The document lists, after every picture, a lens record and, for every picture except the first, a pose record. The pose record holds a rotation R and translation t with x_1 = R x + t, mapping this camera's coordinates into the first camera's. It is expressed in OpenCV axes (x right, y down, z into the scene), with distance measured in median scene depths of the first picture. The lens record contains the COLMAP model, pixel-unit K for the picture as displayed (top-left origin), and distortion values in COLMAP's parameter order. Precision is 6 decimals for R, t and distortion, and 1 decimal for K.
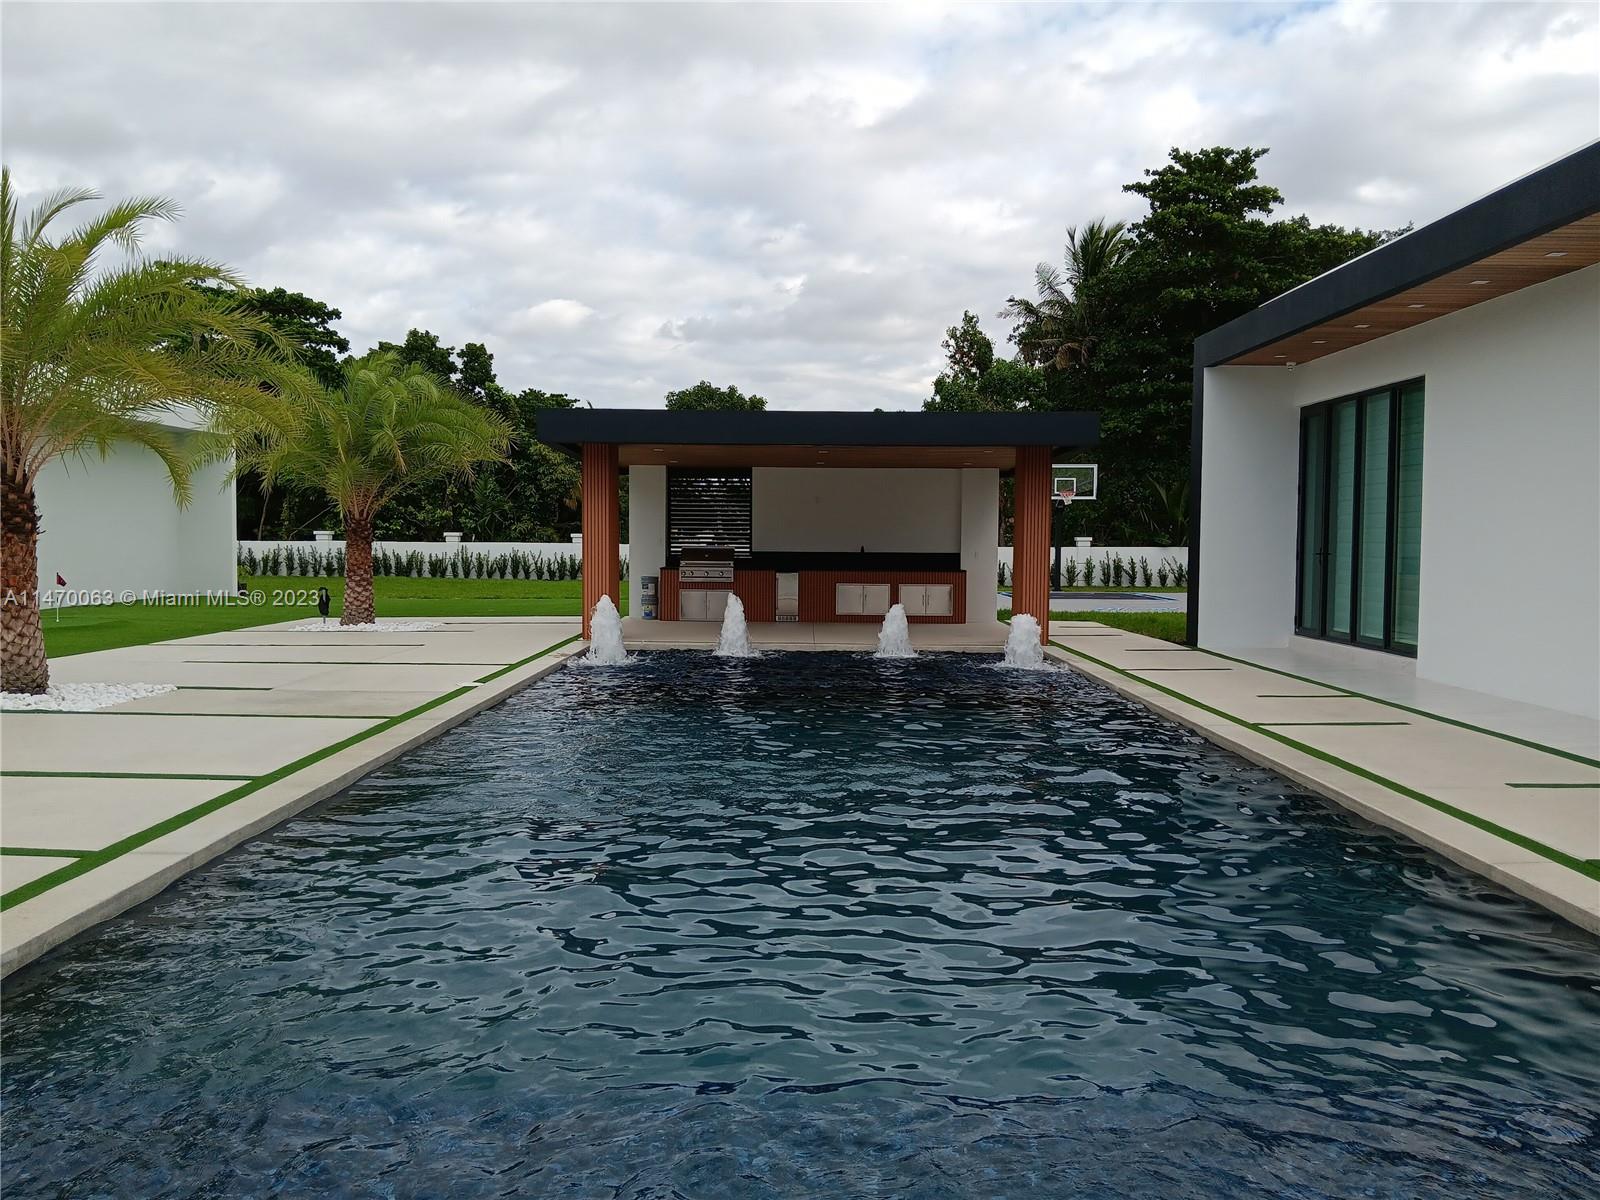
lens RADIAL K [[1319.0, 0, 807.4], [0, 1319.0, 602.8], [0, 0, 1]] dist [0.091392, -0.176983]
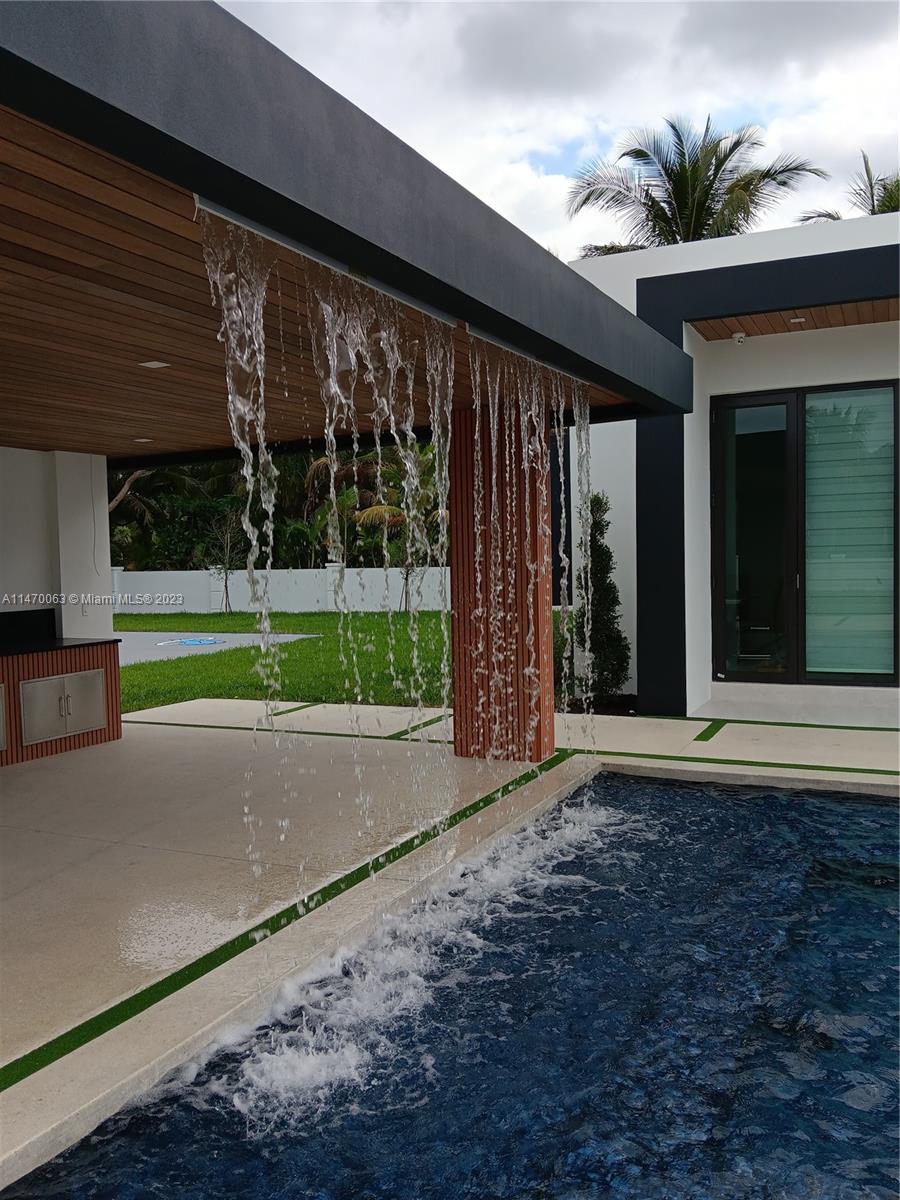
lens RADIAL K [[983.6, 0, 445.1], [0, 983.6, 614.3], [0, 0, 1]] dist [0.112919, -0.212265]
pose [[0.432646, -0.072056, 0.898680, -0.095246], [0.073581, 0.996298, 0.044459, -0.022809], [-0.898556, 0.046891, 0.436346, 0.391746]]
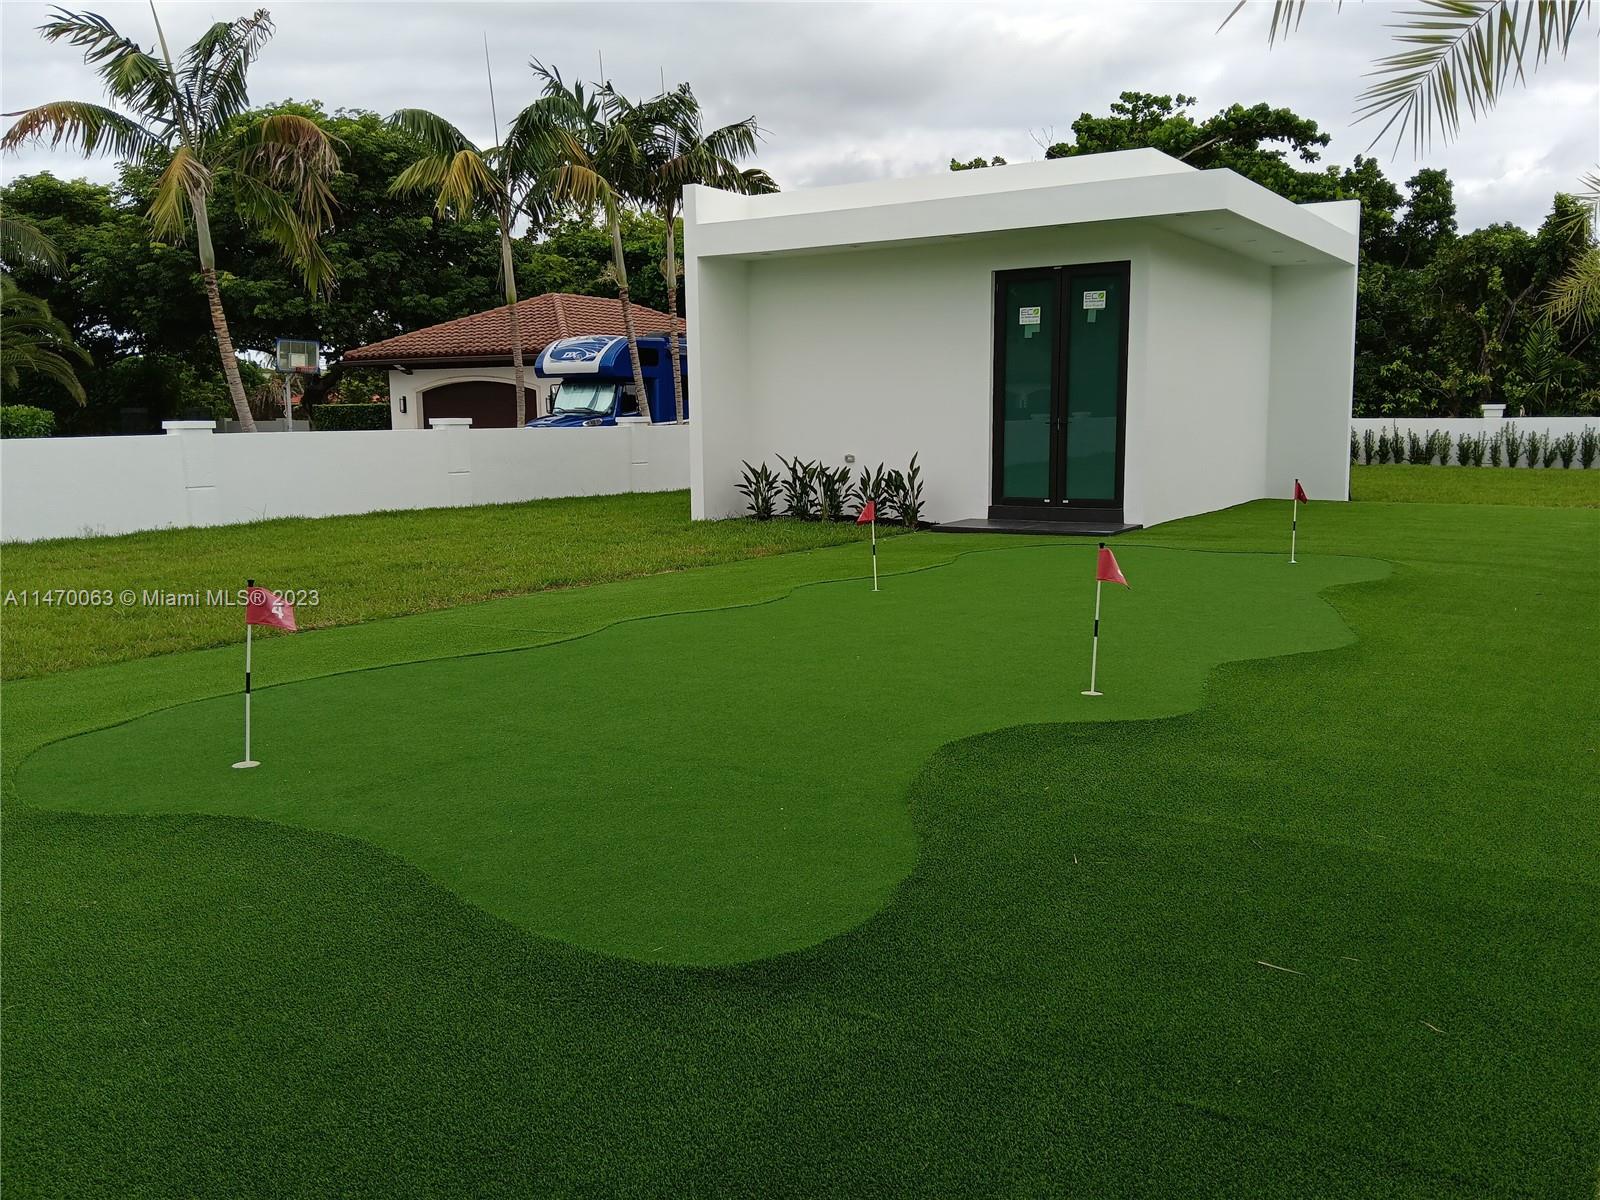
lens RADIAL K [[1311.5, 0, 819.3], [0, 1311.5, 590.5], [0, 0, 1]] dist [0.112919, -0.212265]
pose [[0.842396, 0.057713, -0.535759, -0.210090], [-0.013000, 0.996135, 0.086867, -0.011041], [0.538702, -0.066211, 0.839891, 0.197338]]
